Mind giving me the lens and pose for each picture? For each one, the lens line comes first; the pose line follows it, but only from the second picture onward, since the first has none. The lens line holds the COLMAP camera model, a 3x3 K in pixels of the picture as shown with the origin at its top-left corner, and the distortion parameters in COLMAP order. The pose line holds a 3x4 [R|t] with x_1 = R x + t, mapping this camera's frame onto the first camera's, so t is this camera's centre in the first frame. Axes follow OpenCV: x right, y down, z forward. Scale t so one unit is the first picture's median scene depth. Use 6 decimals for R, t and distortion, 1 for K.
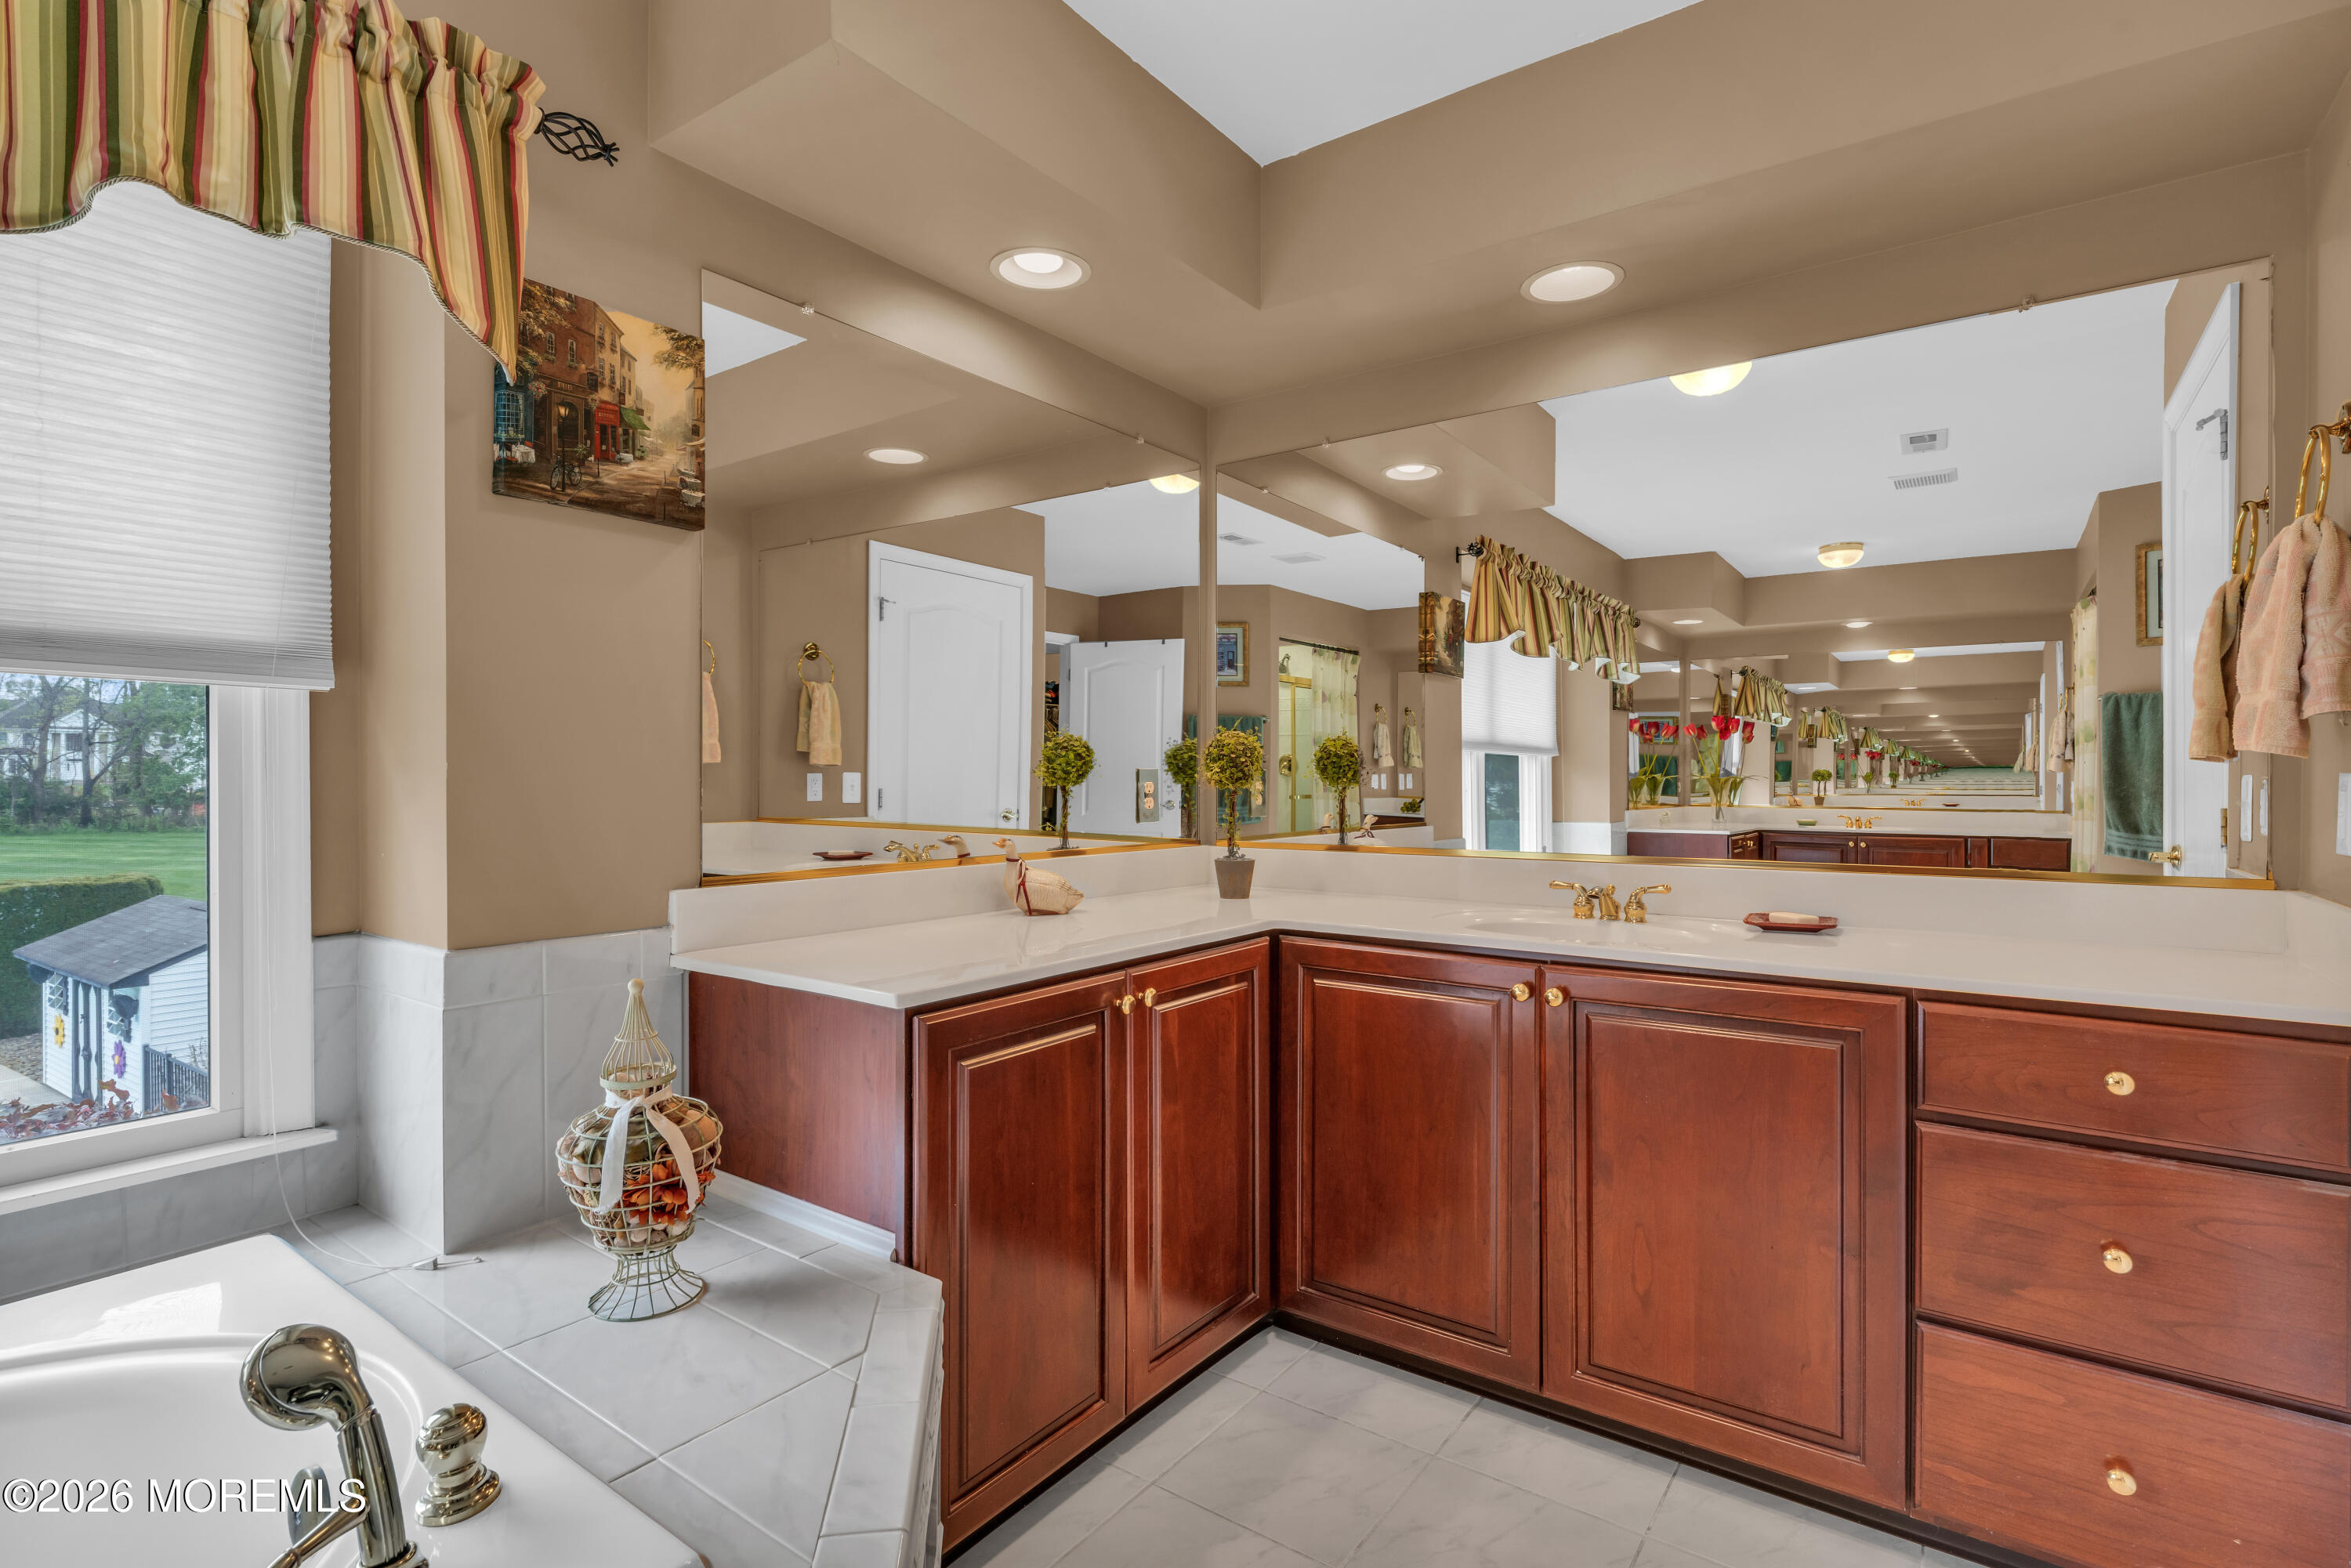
lens RADIAL K [[1126.3, 0, 1175.5], [0, 1126.3, 784.0], [0, 0, 1]] dist [-0.002677, -0.000339]
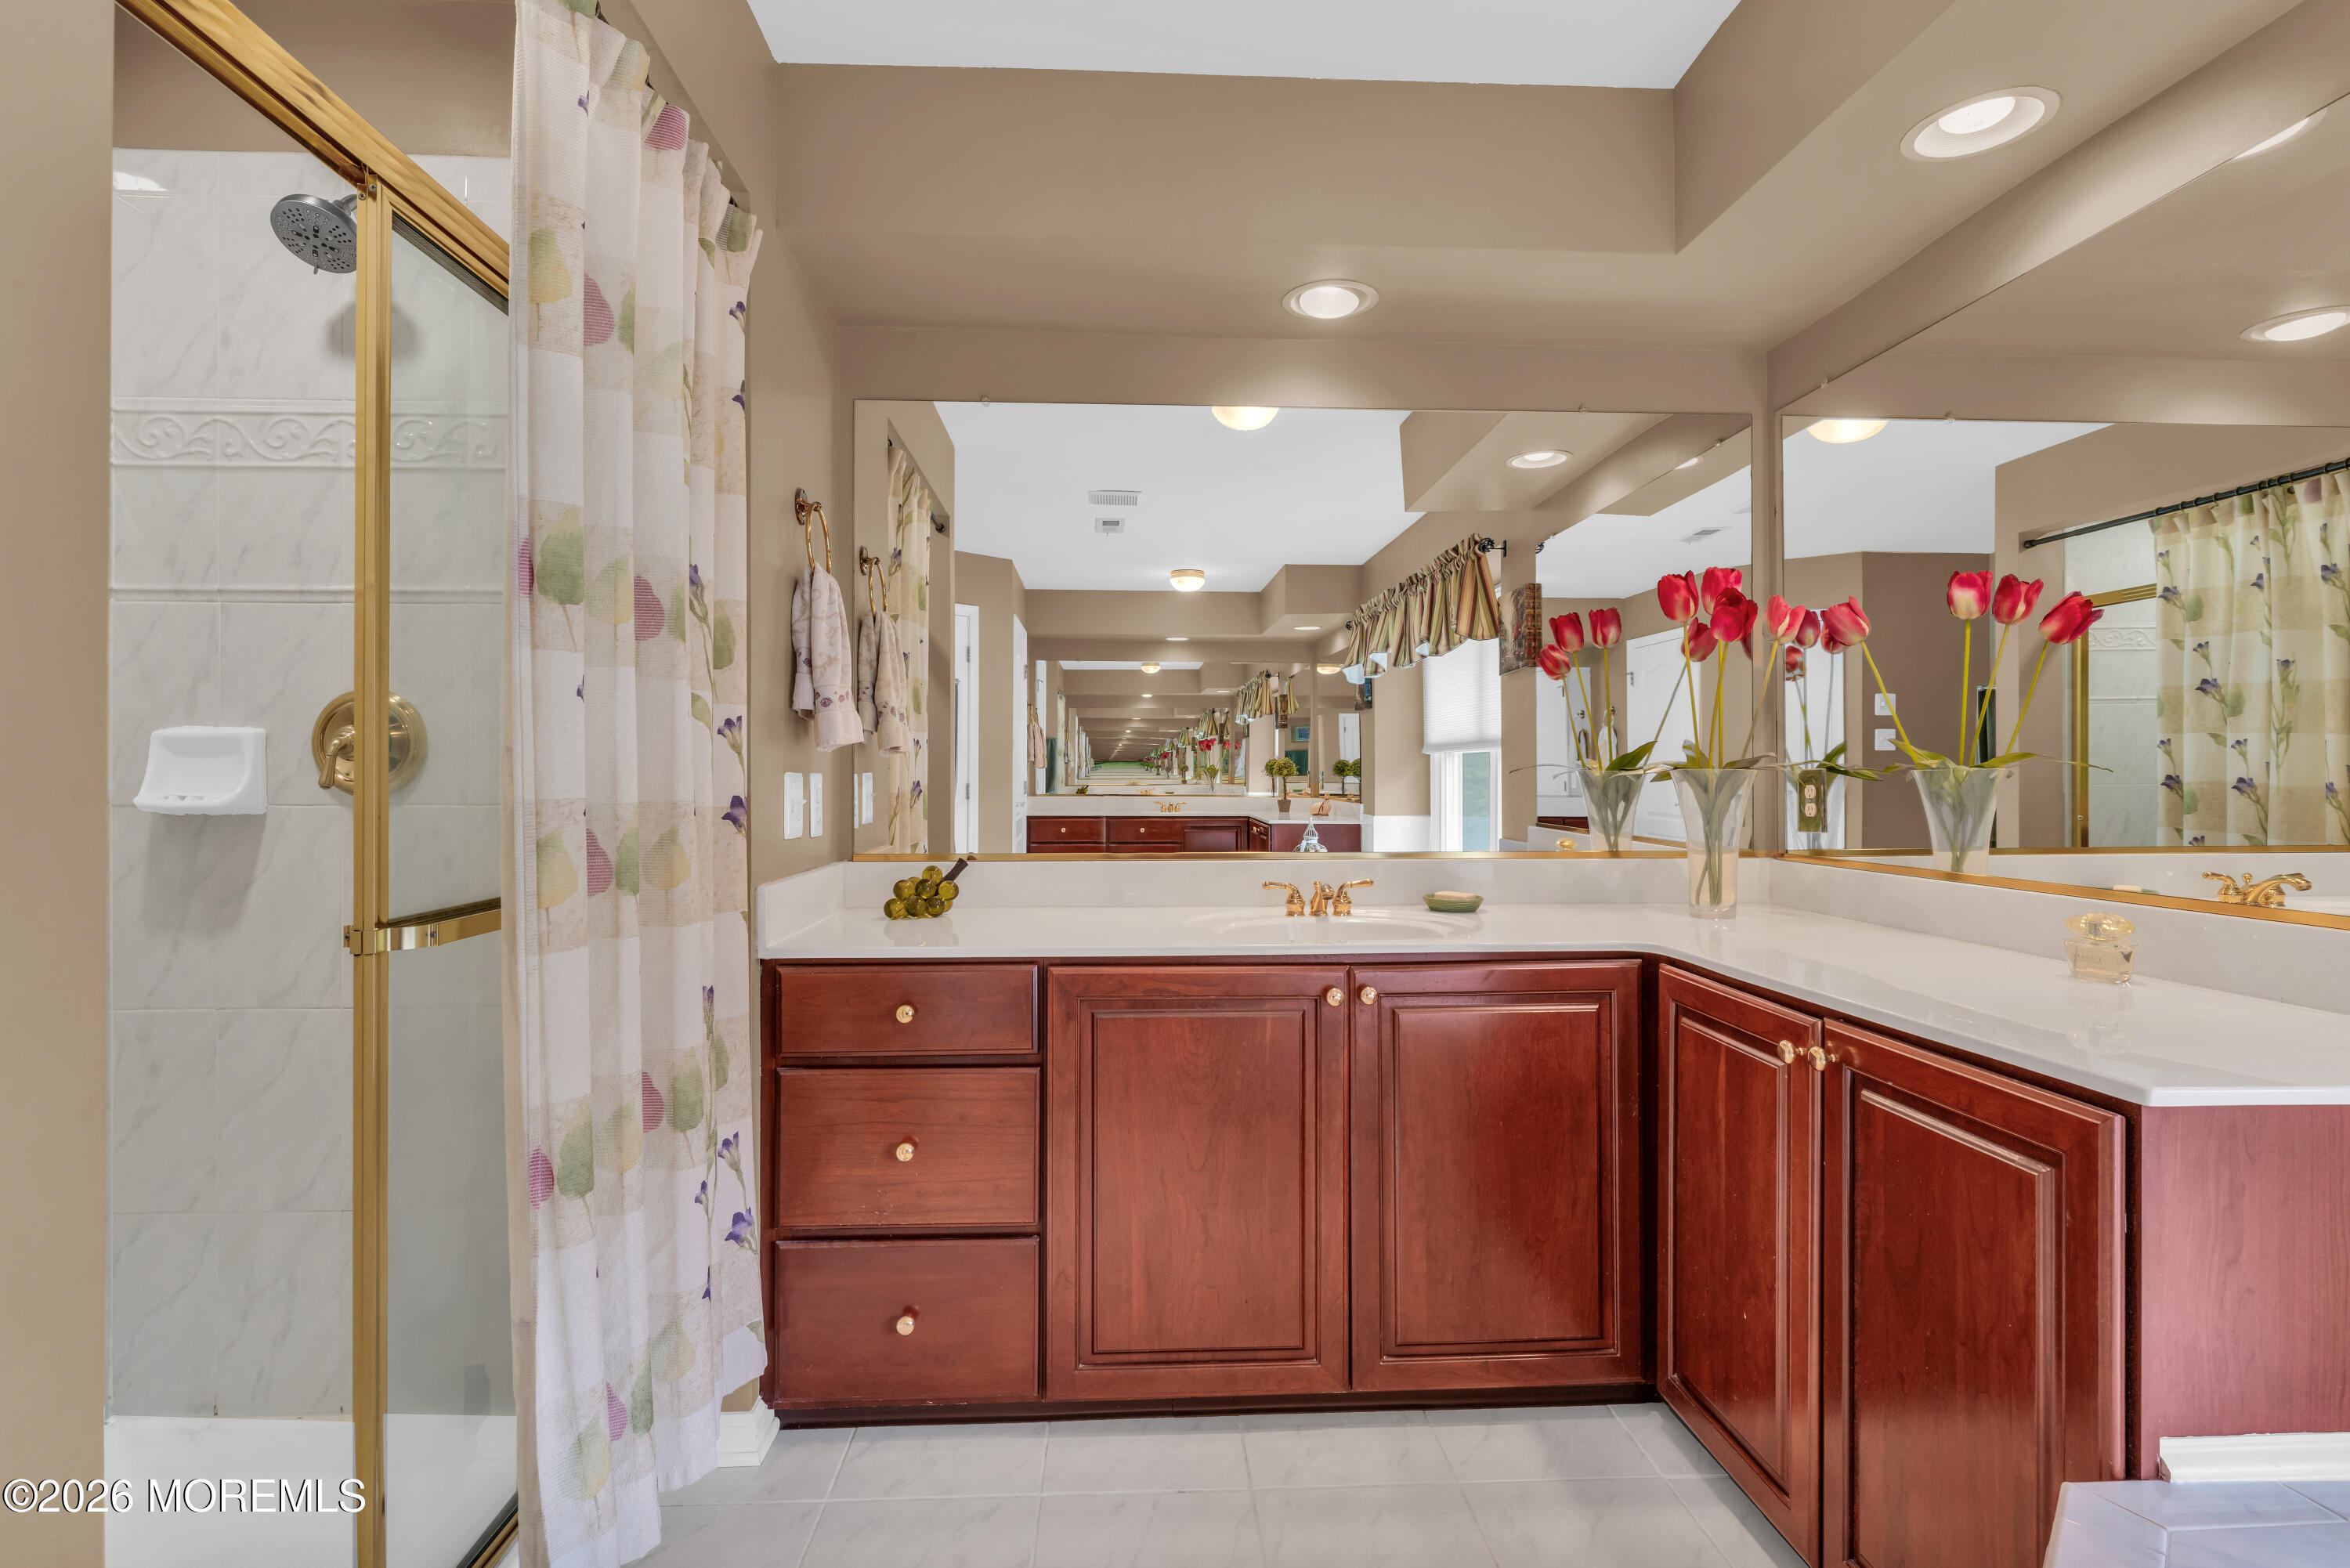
lens RADIAL K [[1145.7, 0, 1175.0], [0, 1145.7, 784.0], [0, 0, 1]] dist [0.003689, 0.000386]
pose [[0.781207, -0.006982, 0.624234, -0.416833], [0.003642, 0.999971, 0.006628, -0.009286], [-0.624262, -0.002904, 0.781210, 0.282446]]
